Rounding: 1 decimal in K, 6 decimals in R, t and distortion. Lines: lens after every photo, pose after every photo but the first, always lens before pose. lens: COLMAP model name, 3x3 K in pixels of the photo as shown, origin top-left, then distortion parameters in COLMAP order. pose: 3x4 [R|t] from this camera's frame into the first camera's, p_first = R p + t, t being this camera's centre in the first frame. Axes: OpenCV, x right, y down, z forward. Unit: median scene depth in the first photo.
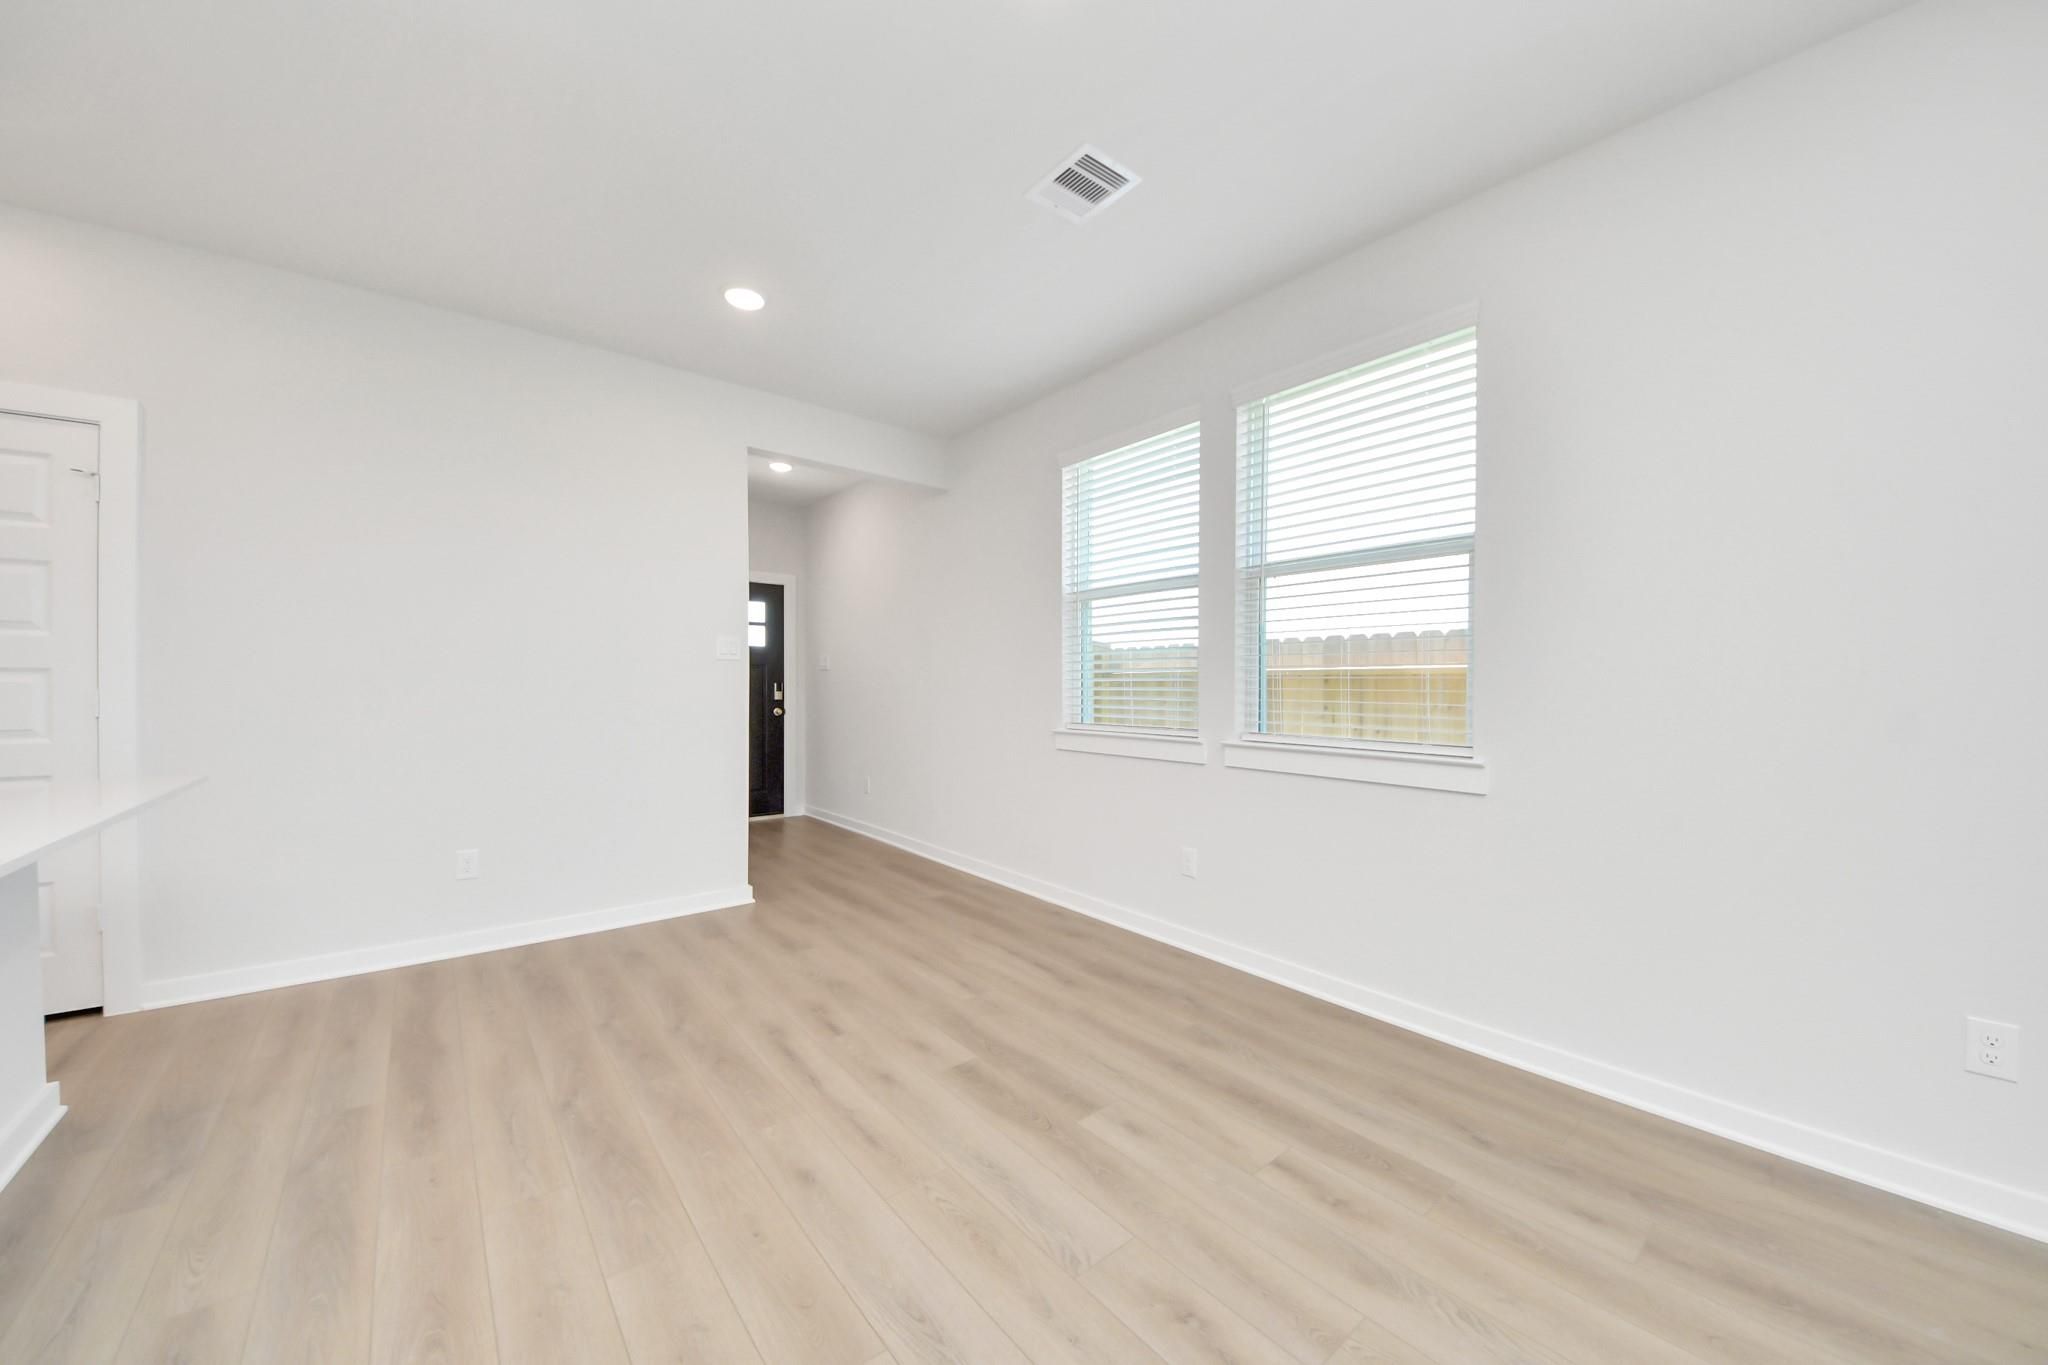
lens RADIAL K [[742.8, 0, 1019.7], [0, 742.8, 689.7], [0, 0, 1]] dist [0.034773, -0.021582]
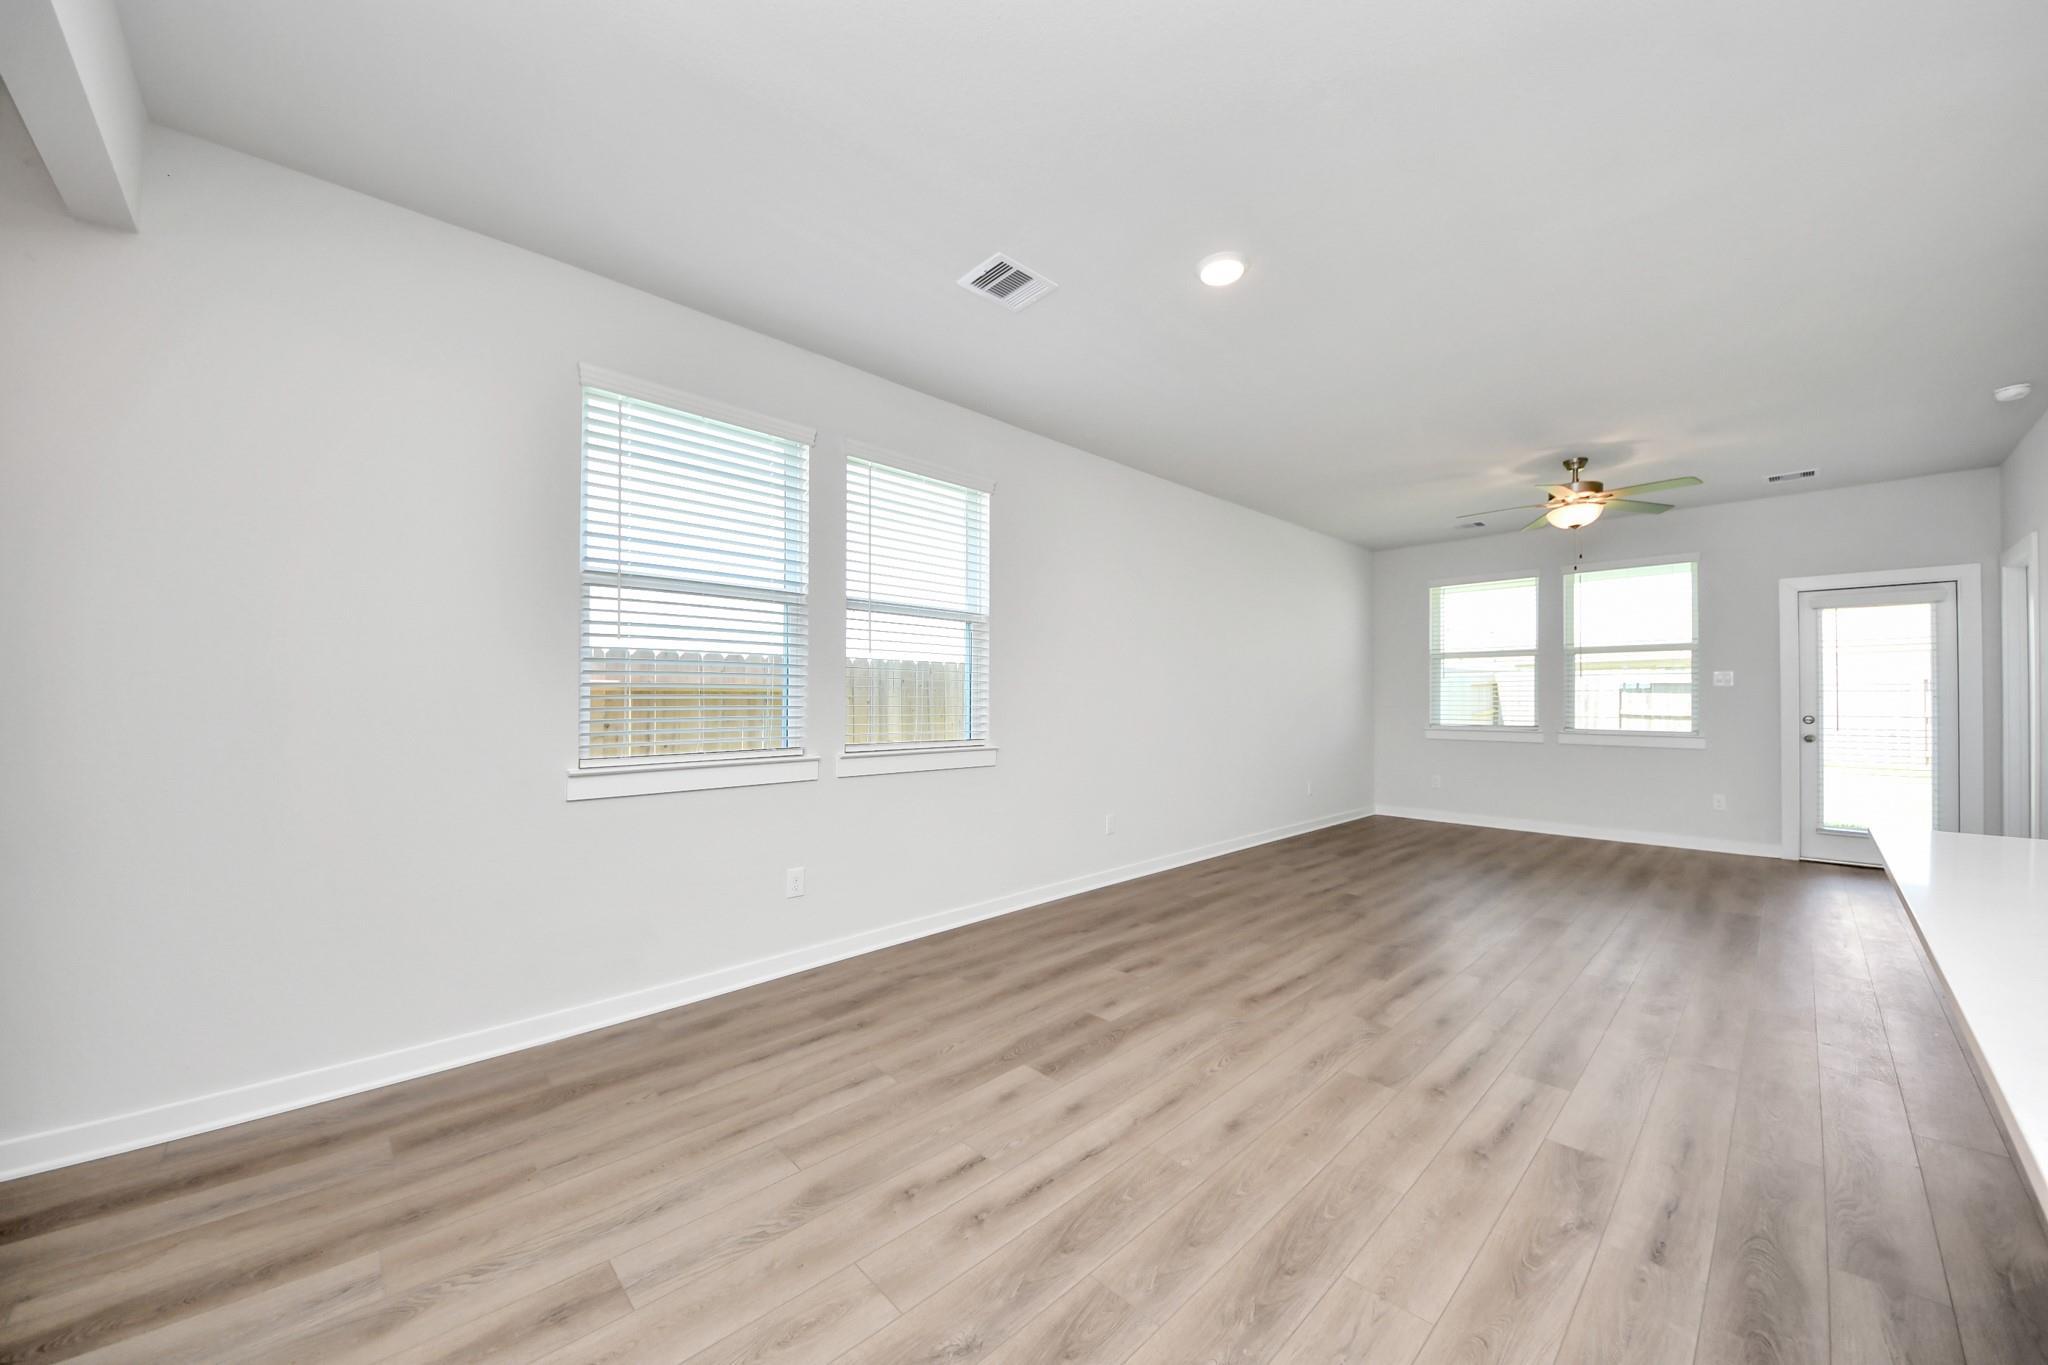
lens RADIAL K [[742.8, 0, 1019.7], [0, 742.8, 689.7], [0, 0, 1]] dist [0.034773, -0.021582]
pose [[-0.097521, 0.009954, 0.995184, -0.840111], [0.005682, 0.999939, -0.009445, -0.014664], [-0.995217, 0.004734, -0.097572, 0.849706]]
